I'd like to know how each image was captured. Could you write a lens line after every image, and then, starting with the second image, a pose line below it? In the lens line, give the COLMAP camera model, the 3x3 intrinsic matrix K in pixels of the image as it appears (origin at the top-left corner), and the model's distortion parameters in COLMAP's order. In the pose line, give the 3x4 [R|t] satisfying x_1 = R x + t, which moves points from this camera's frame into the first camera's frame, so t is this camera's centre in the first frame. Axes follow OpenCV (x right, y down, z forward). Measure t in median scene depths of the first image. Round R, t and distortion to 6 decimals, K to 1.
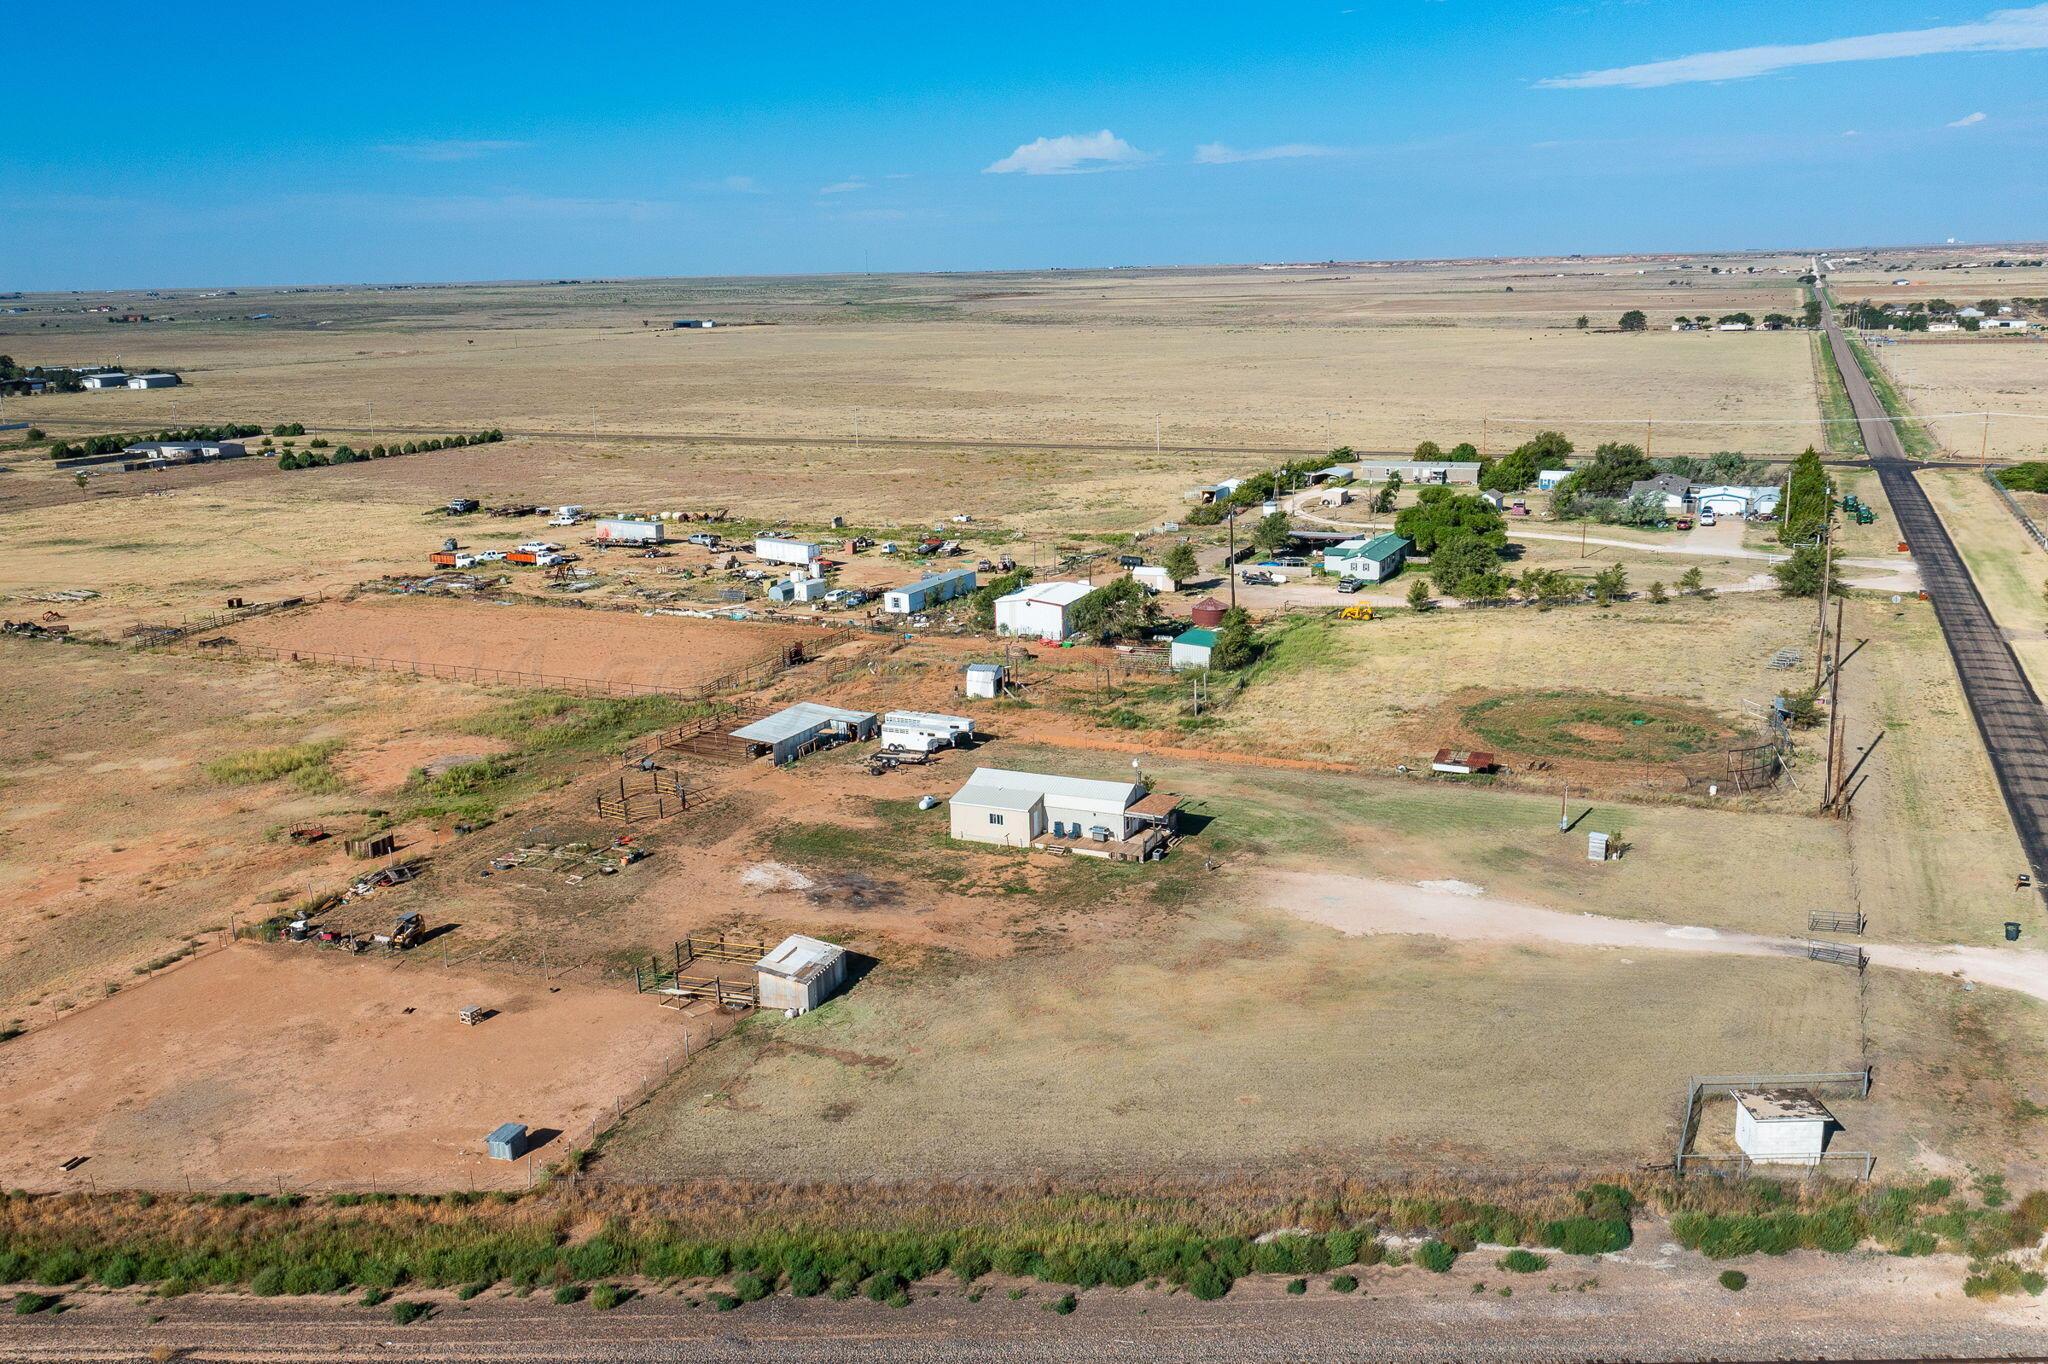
lens RADIAL K [[1694.0, 0, 1024.0], [0, 1694.0, 682.0], [0, 0, 1]] dist [-0.012937, -0.011567]
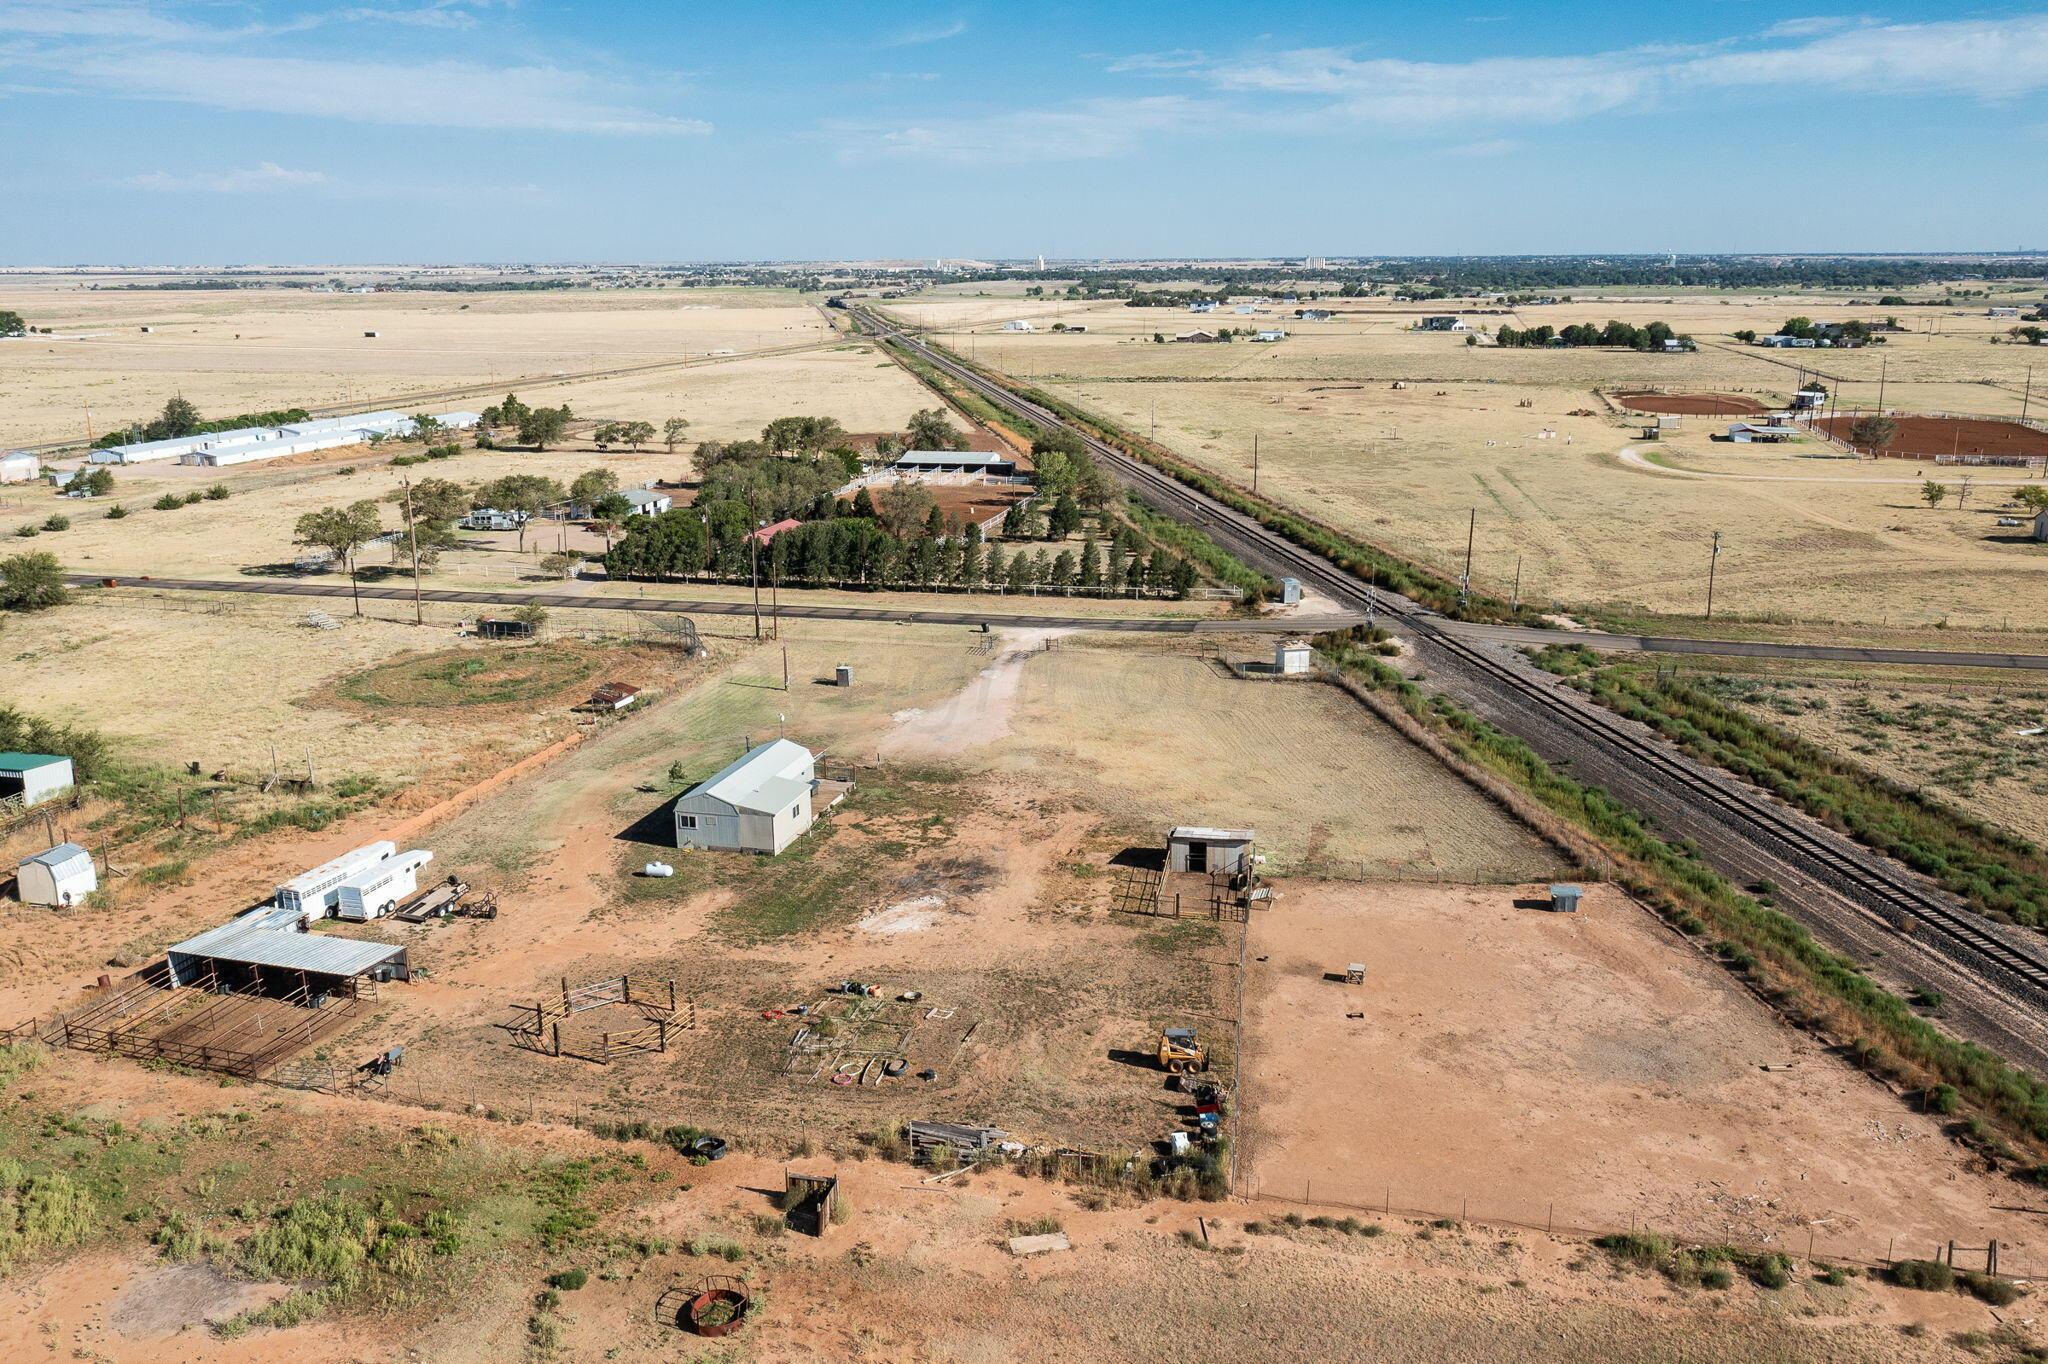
lens RADIAL K [[1602.8, 0, 1028.1], [0, 1602.8, 679.5], [0, 0, 1]] dist [-0.002143, -0.004310]
pose [[-0.165664, -0.221276, 0.961037, -0.902076], [0.241242, 0.935803, 0.257051, -0.191118], [-0.956221, 0.274427, -0.101648, 0.970911]]
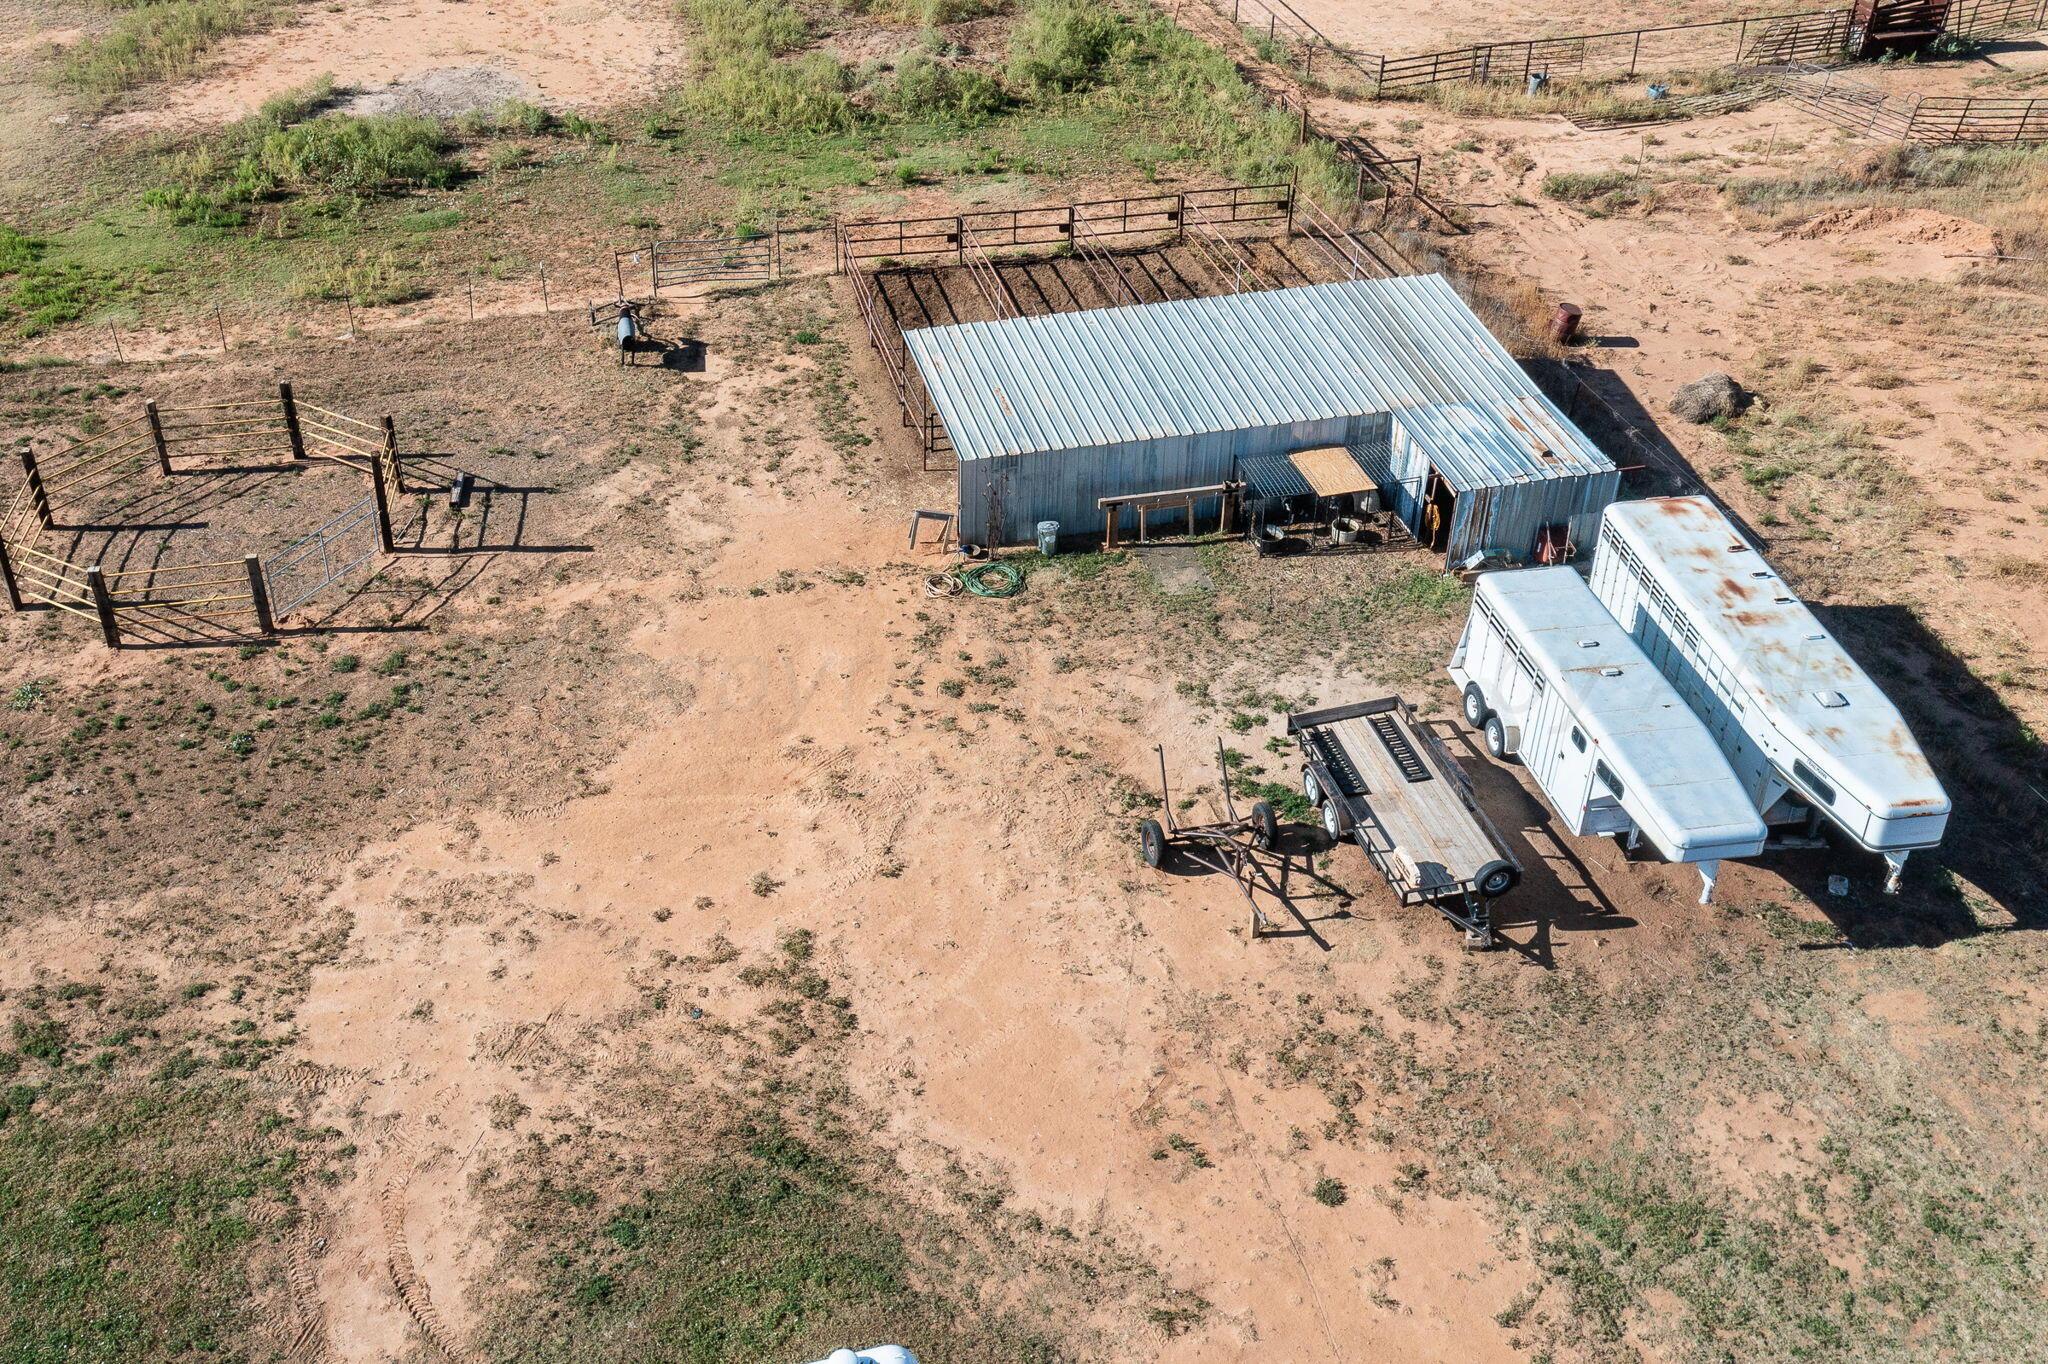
lens RADIAL K [[1876.2, 0, 852.2], [0, 1876.2, 680.4], [0, 0, 1]] dist [-0.007486, 0.001515]
pose [[0.590407, 0.504957, -0.629634, 0.018258], [-0.185732, 0.844179, 0.502858, -0.073783], [0.785445, -0.179948, 0.592195, 1.005352]]
